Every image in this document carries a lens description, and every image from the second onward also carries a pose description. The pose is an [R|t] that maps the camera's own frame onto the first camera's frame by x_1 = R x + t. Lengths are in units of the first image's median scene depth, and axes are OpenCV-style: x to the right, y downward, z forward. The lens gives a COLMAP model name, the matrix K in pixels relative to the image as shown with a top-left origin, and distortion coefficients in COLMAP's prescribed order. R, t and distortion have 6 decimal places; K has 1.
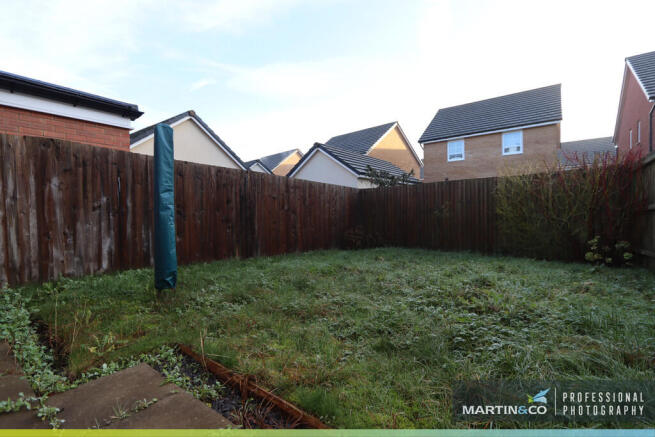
lens RADIAL K [[314.6, 0, 327.5], [0, 314.6, 218.5], [0, 0, 1]] dist [0.000531, 0.000216]
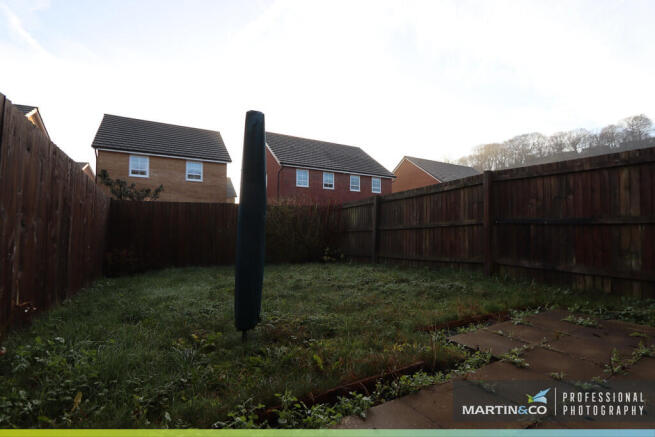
lens RADIAL K [[314.6, 0, 327.5], [0, 314.6, 218.5], [0, 0, 1]] dist [0.000531, 0.000216]
pose [[0.397028, 0.060737, 0.915795, -0.229862], [0.009274, 0.997492, -0.070176, 0.010412], [-0.917760, 0.036355, 0.395469, 0.124982]]
